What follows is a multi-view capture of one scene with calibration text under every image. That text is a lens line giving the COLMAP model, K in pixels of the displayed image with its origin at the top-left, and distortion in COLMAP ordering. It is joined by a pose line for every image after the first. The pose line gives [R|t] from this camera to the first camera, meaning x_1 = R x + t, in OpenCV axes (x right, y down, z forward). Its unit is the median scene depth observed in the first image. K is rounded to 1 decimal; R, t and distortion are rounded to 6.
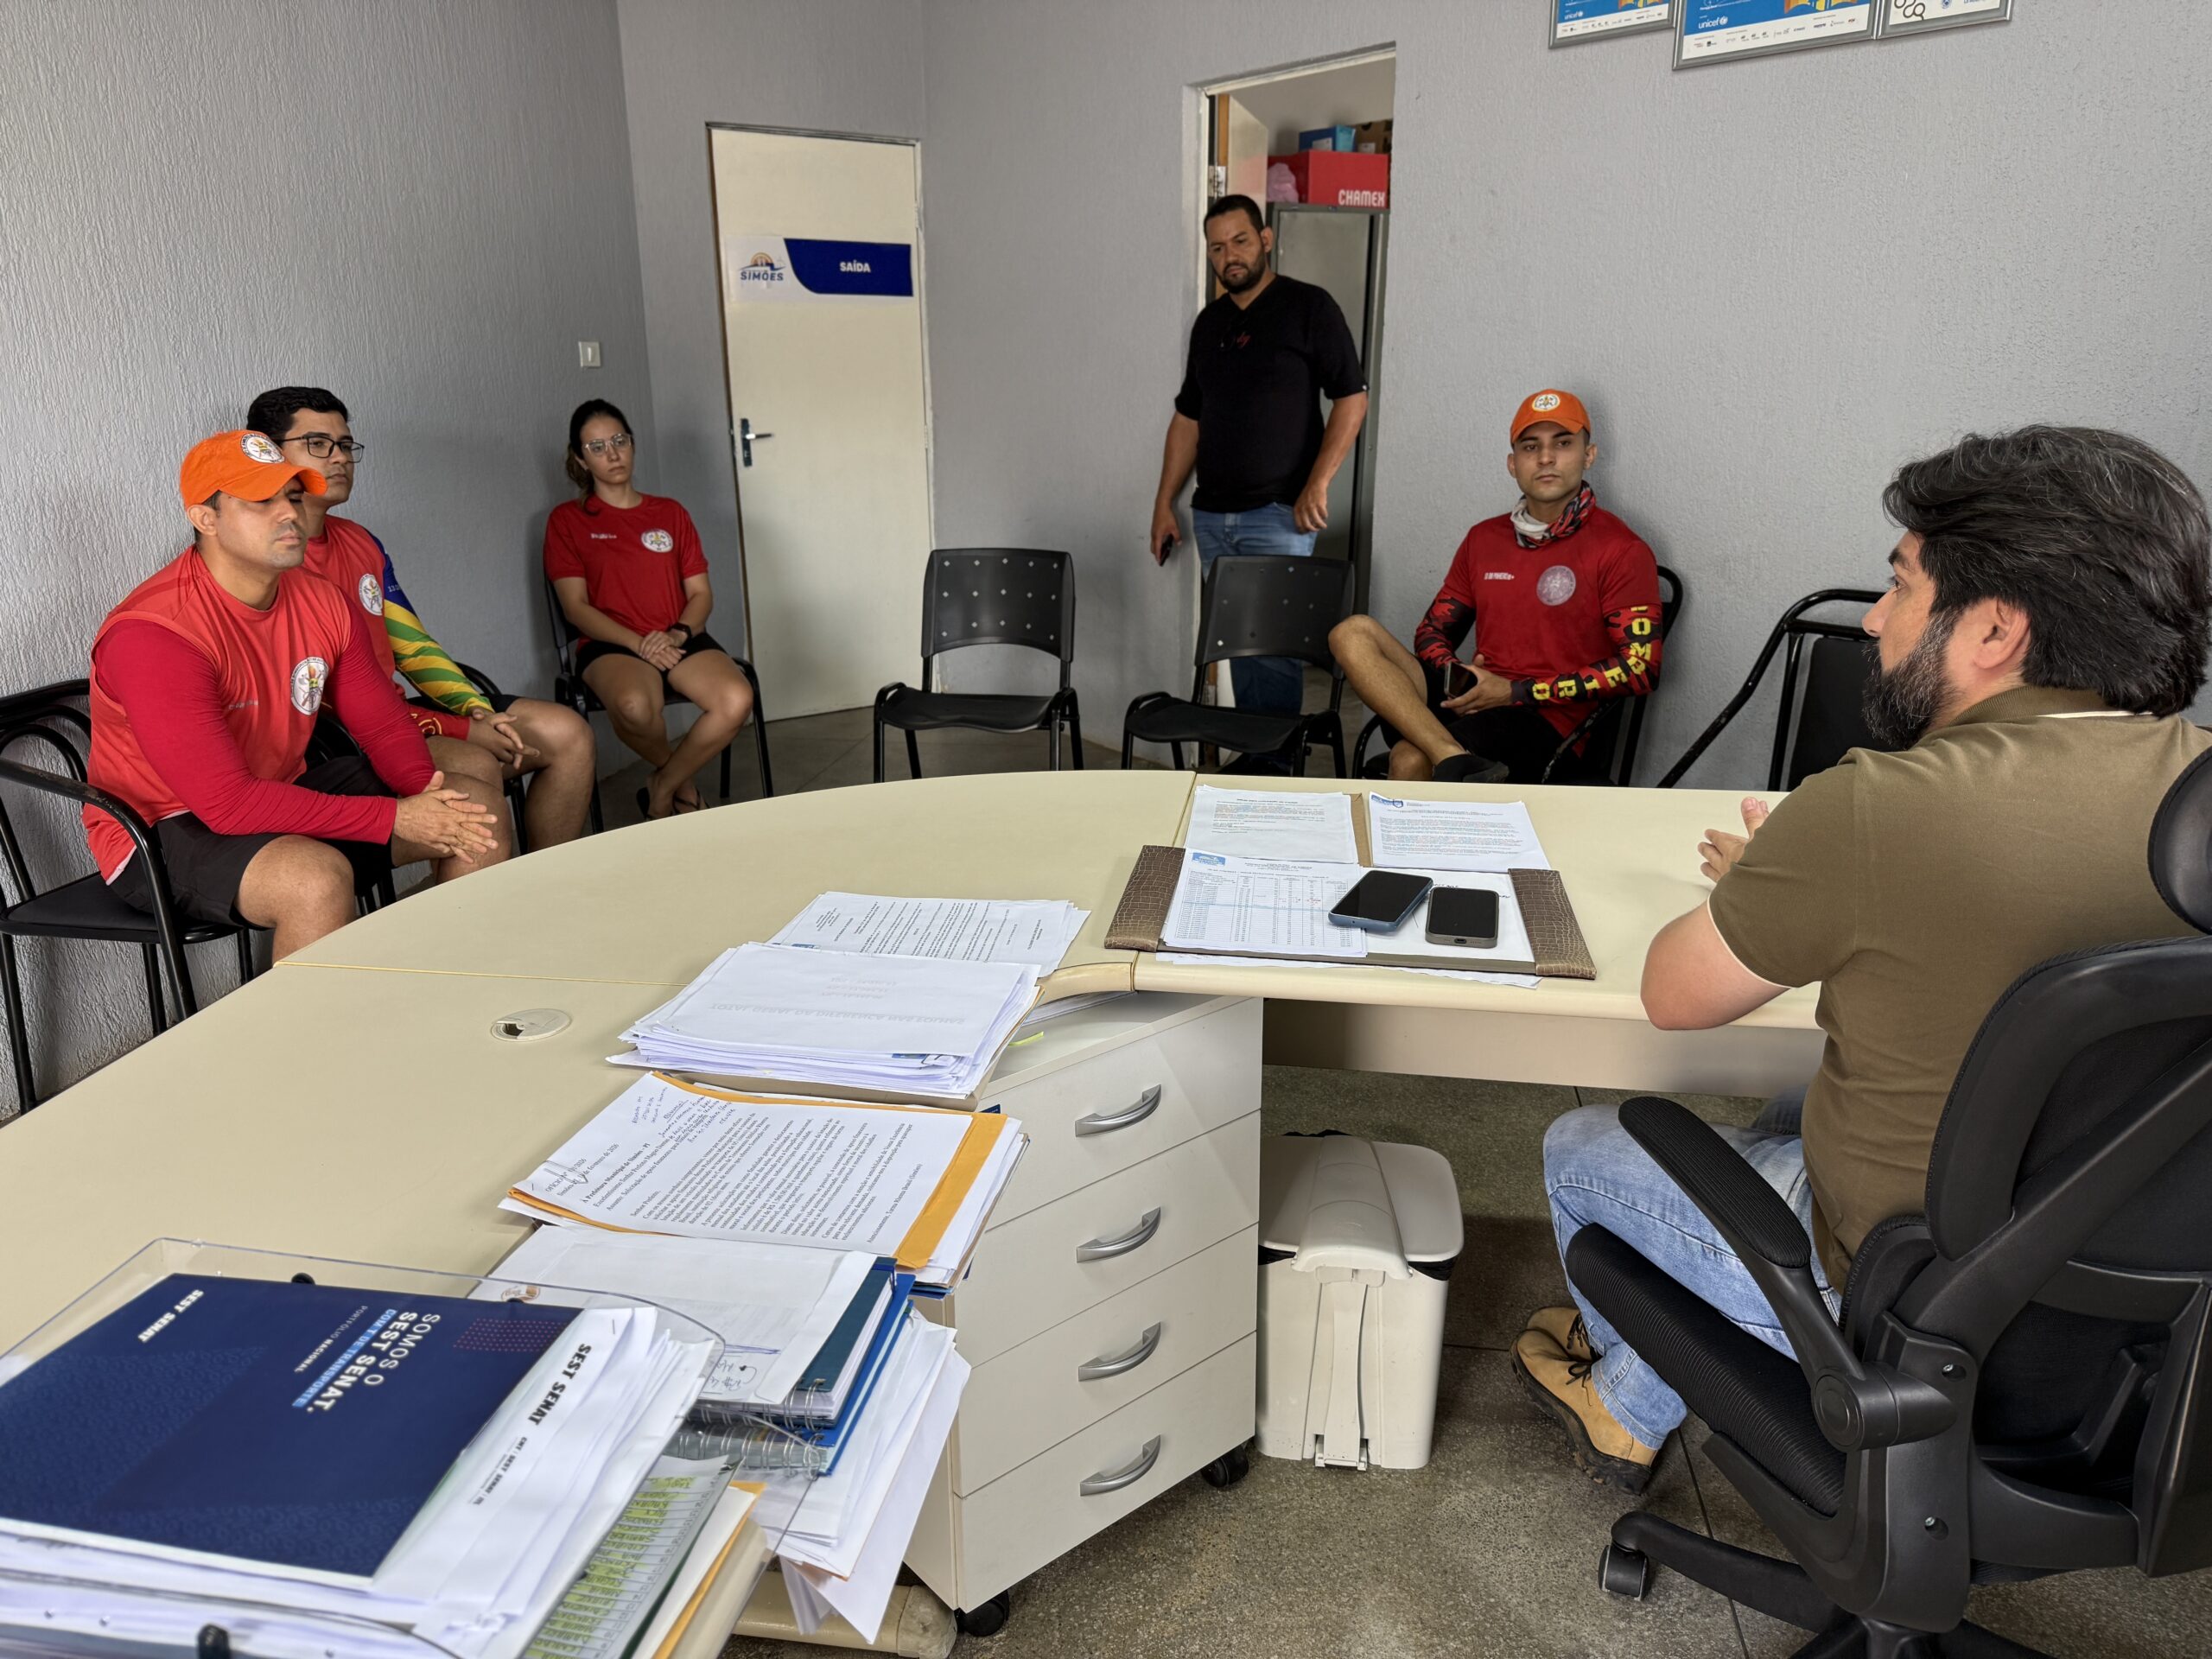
lens RADIAL K [[1576.0, 0, 1094.4], [0, 1576.0, 835.1], [0, 0, 1]] dist [-0.001110, -0.009220]
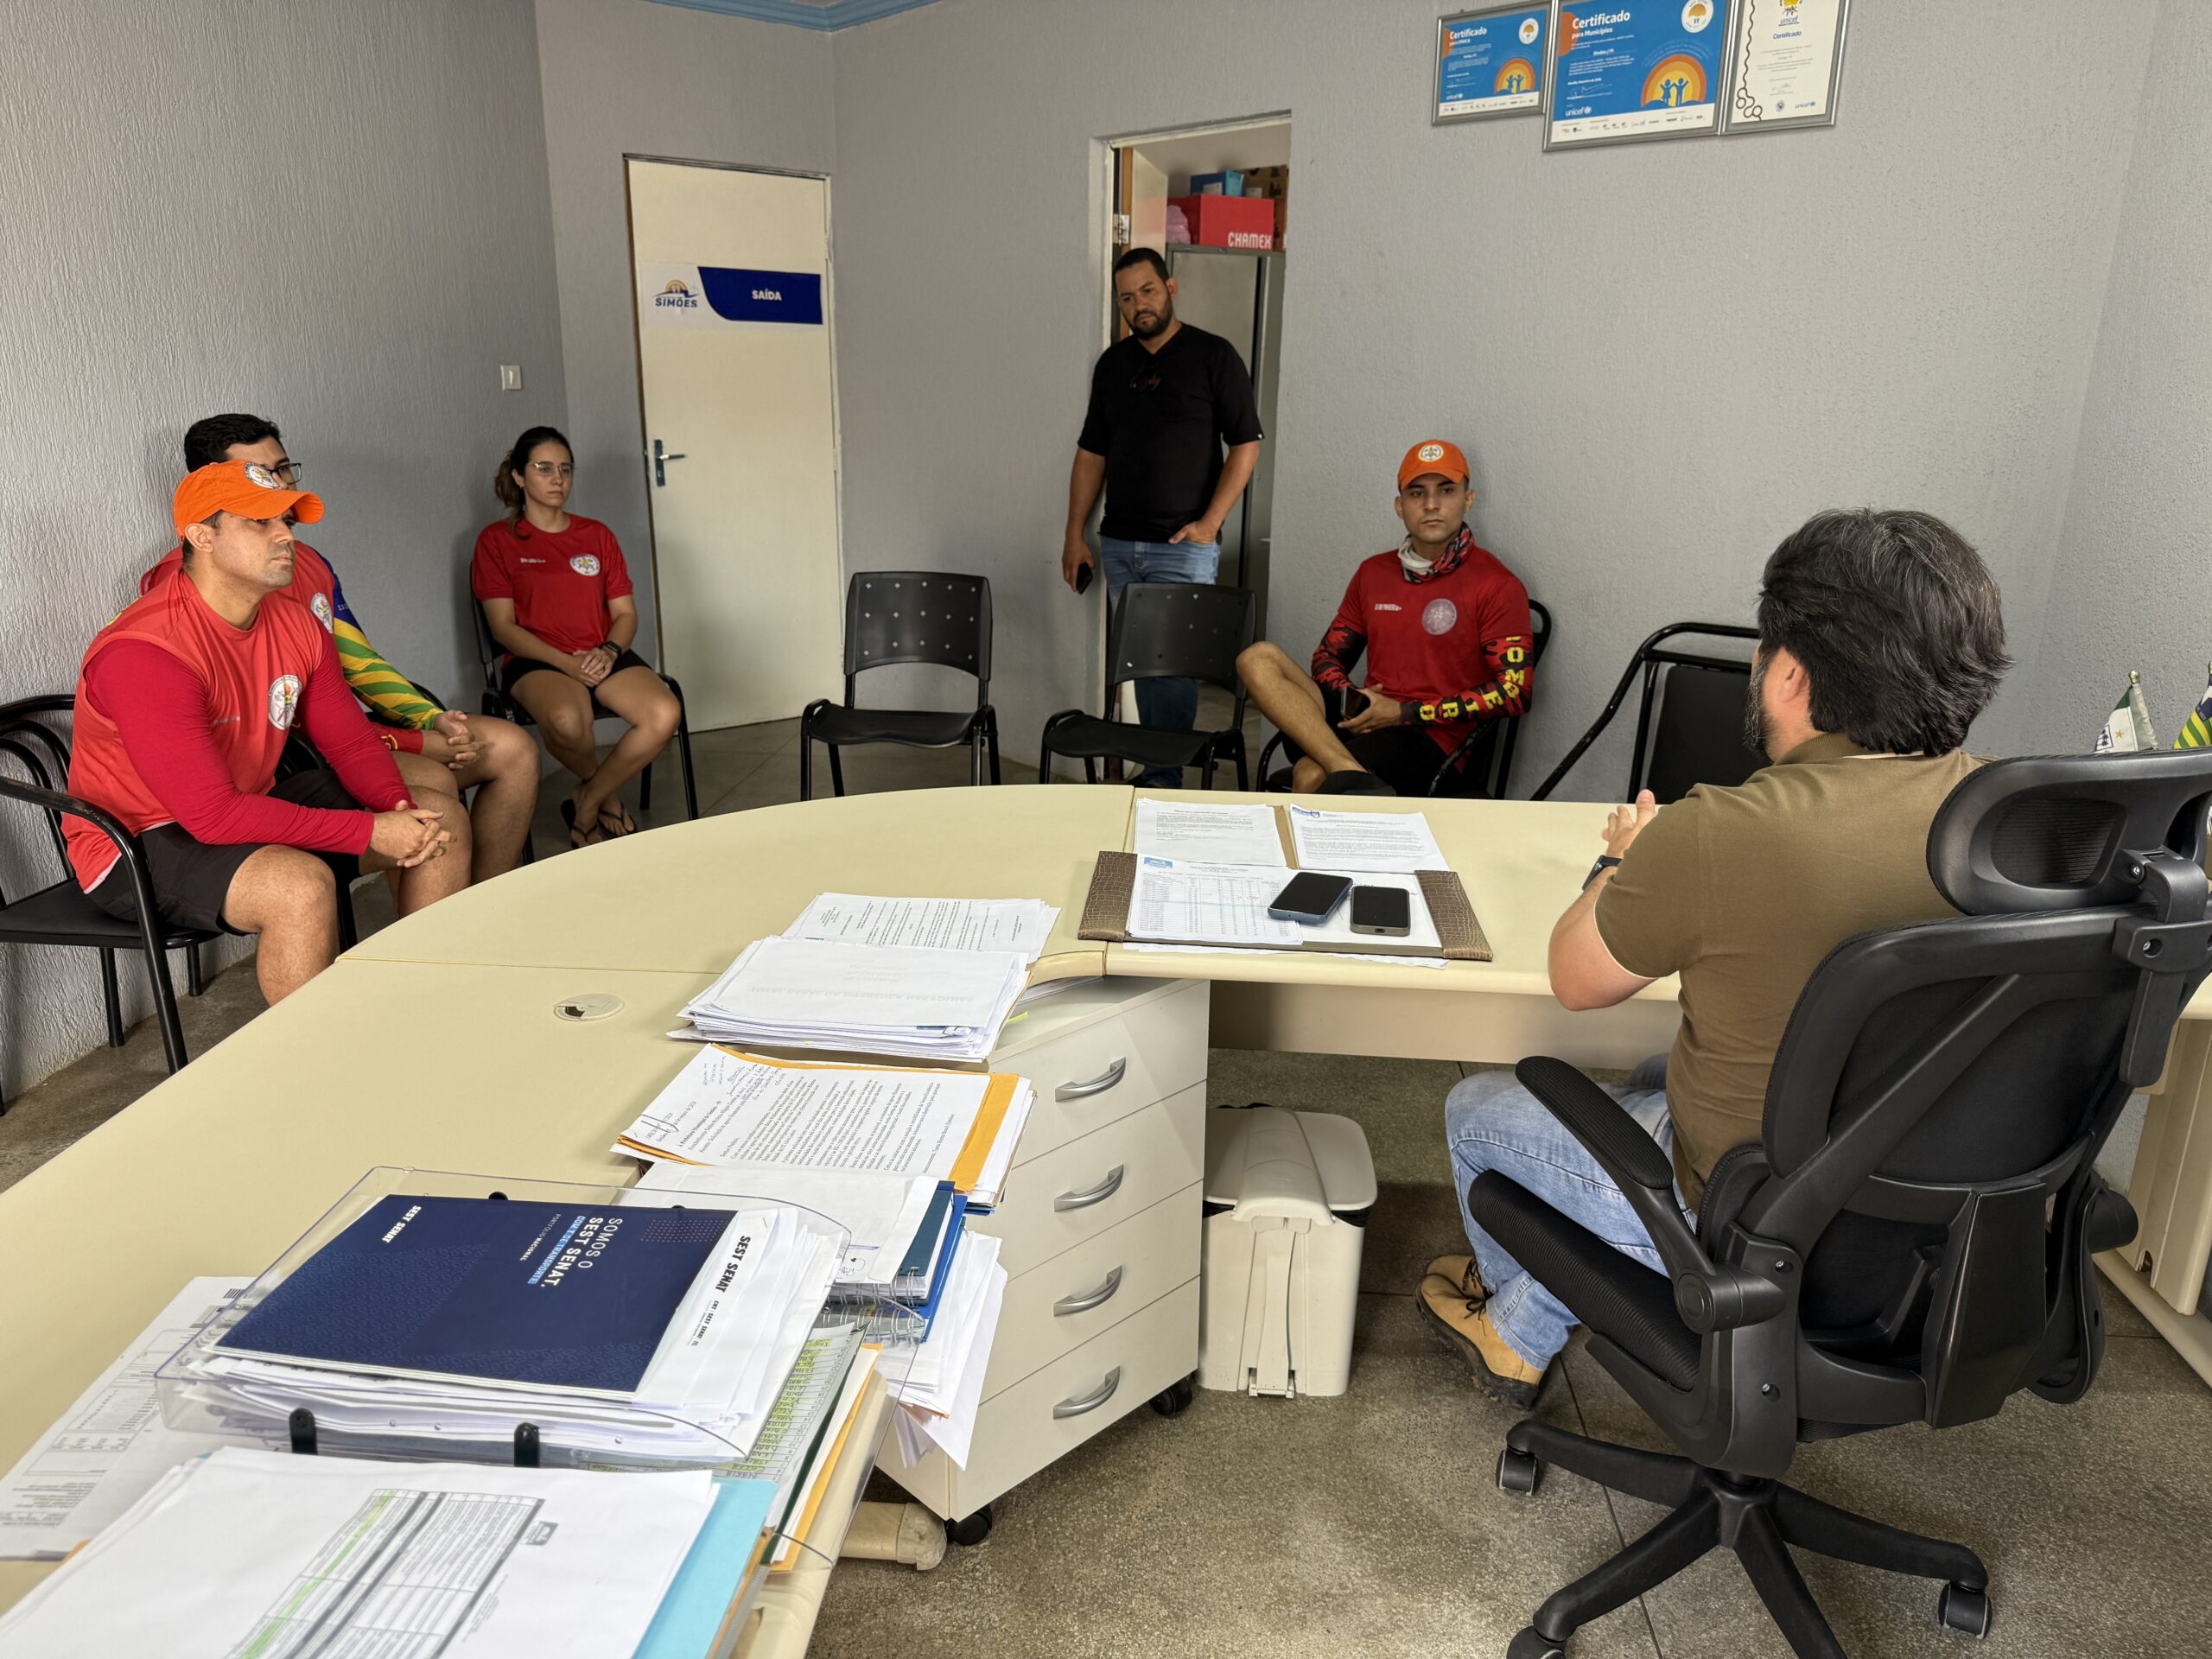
lens RADIAL K [[1576.6, 0, 1093.9], [0, 1576.6, 834.0], [0, 0, 1]] dist [-0.001962, -0.008888]
pose [[0.996846, -0.001497, 0.079344, -0.045245], [0.002156, 0.999964, -0.008215, 0.002500], [-0.079329, 0.008360, 0.996813, -0.095011]]
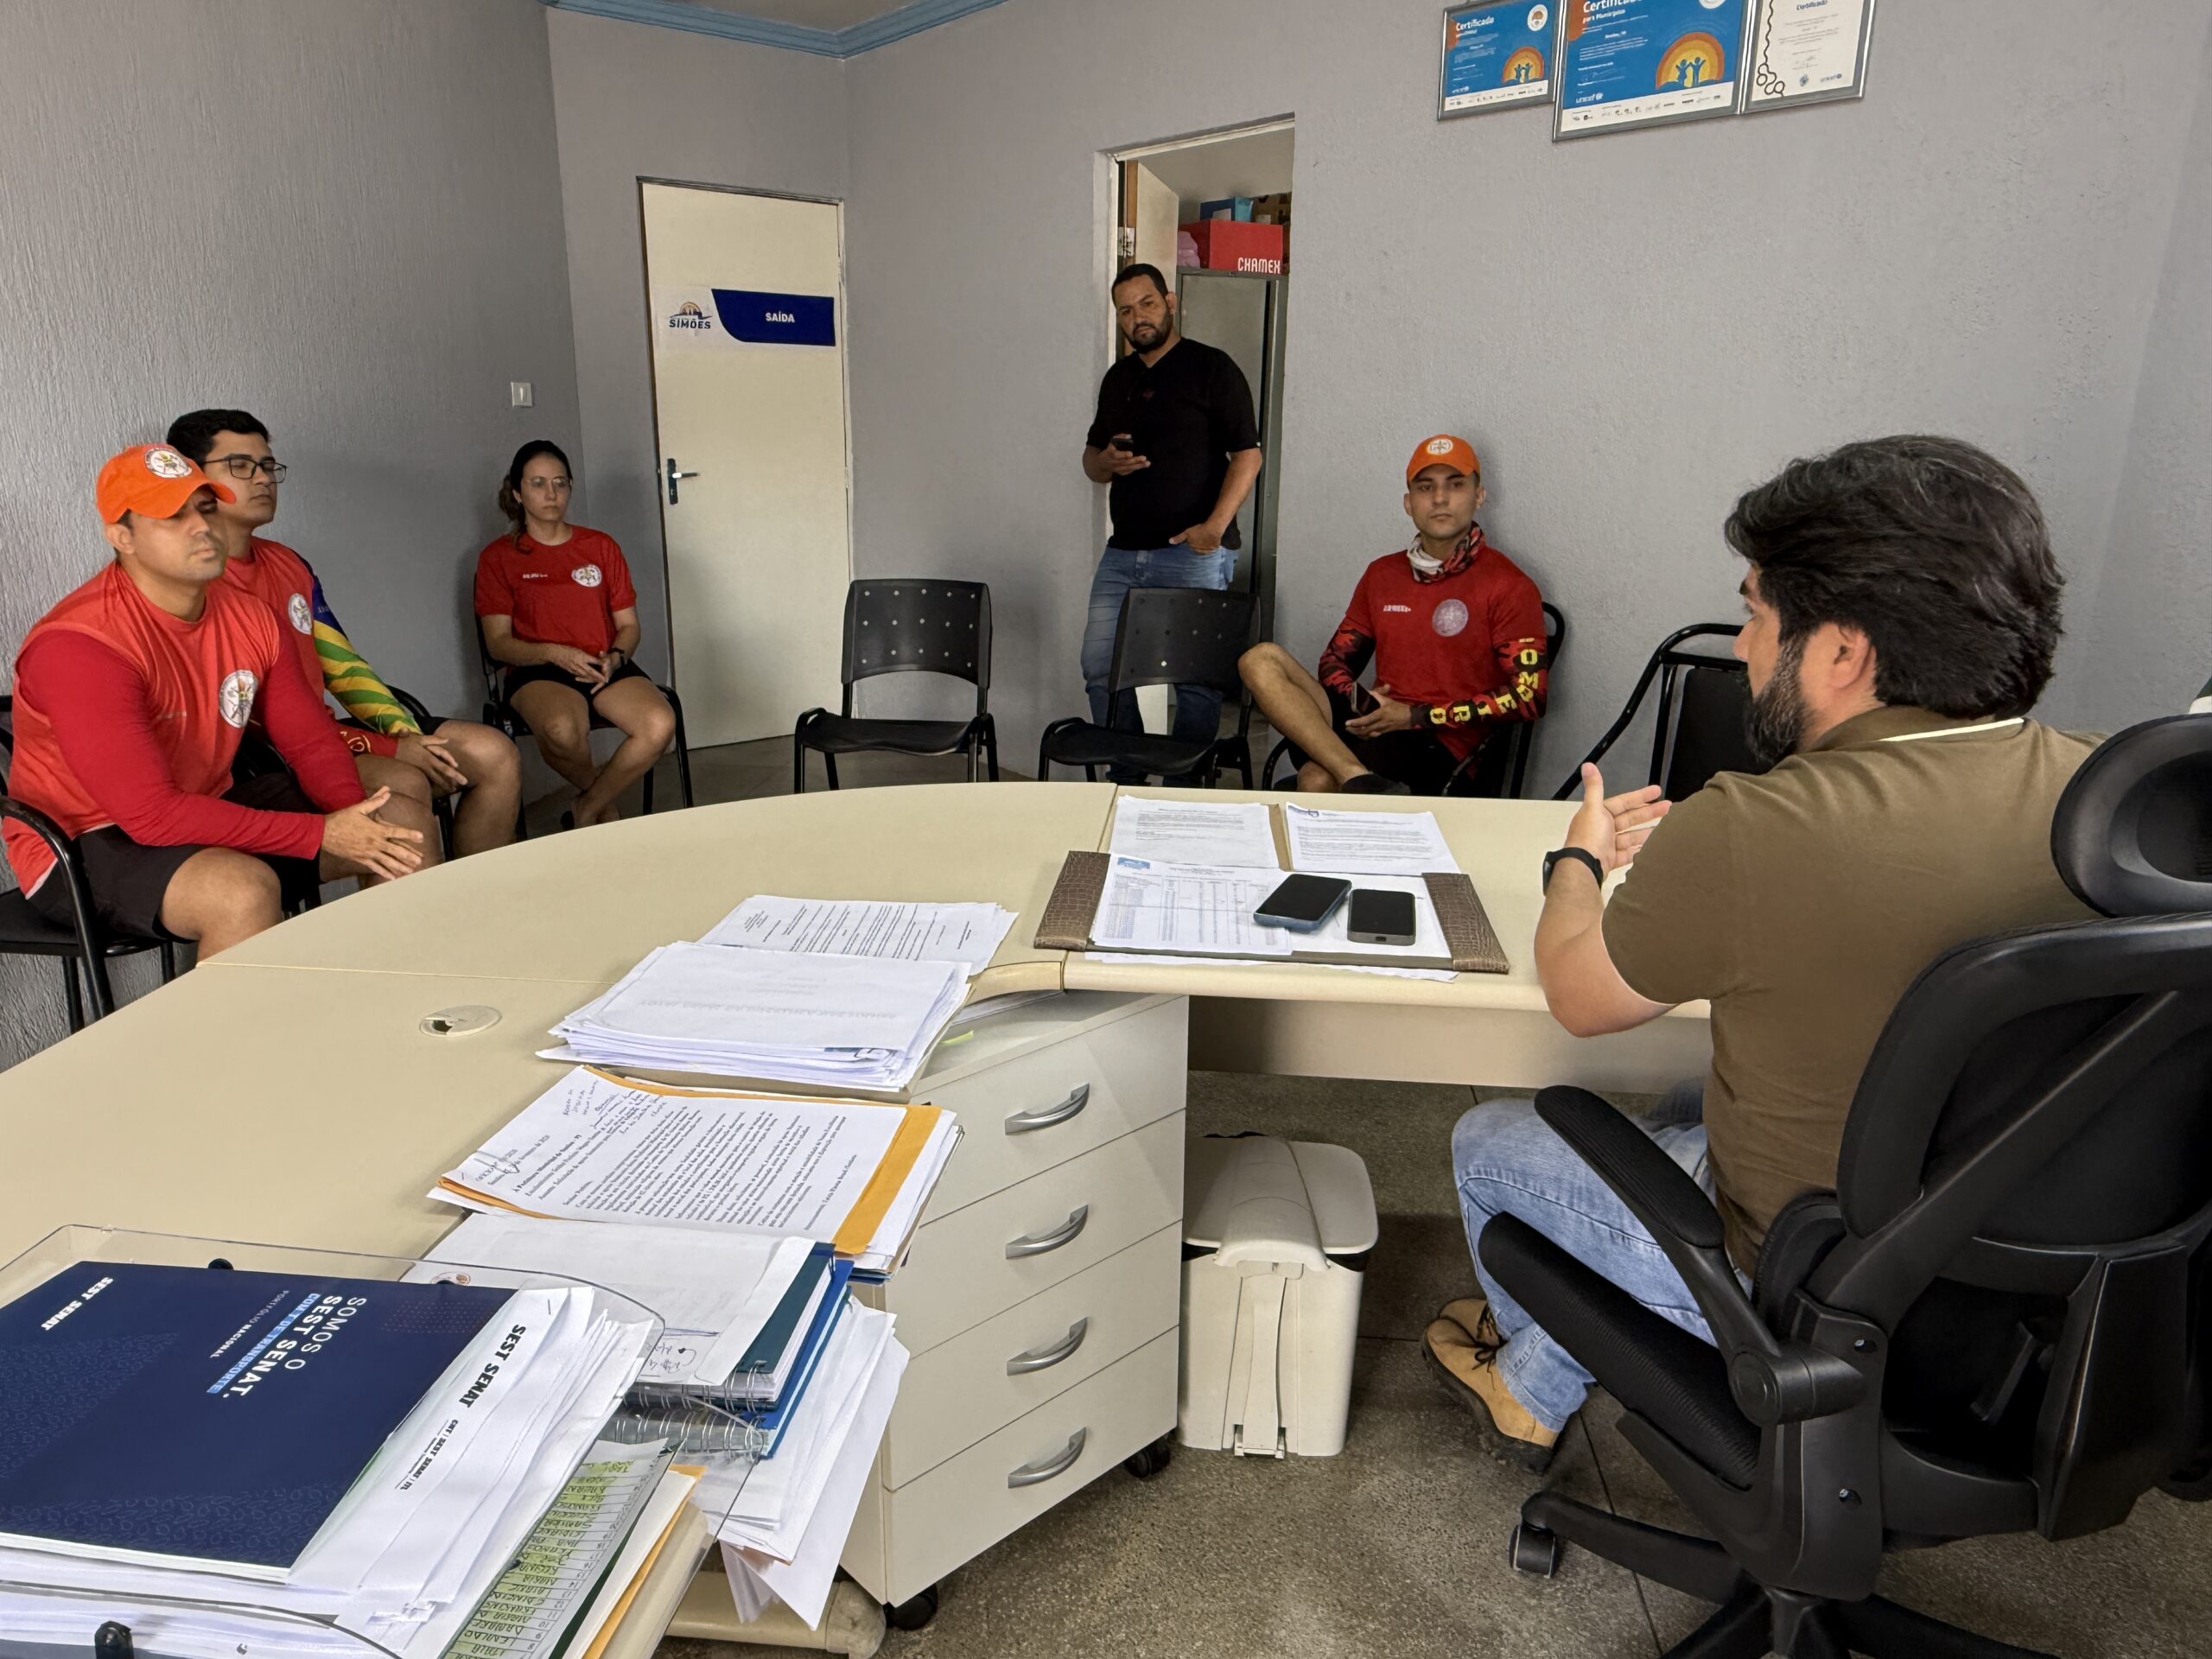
lens RADIAL K [[1498.8, 0, 1084.1], [0, 1498.8, 834.4], [0, 0, 1]] dist [-0.038025, 0.047783]
pose [[0.998516, 0.001088, 0.054450, -0.008274], [0.000207, 0.999717, -0.023785, 0.013649], [-0.054461, 0.023761, 0.998233, 0.018423]]
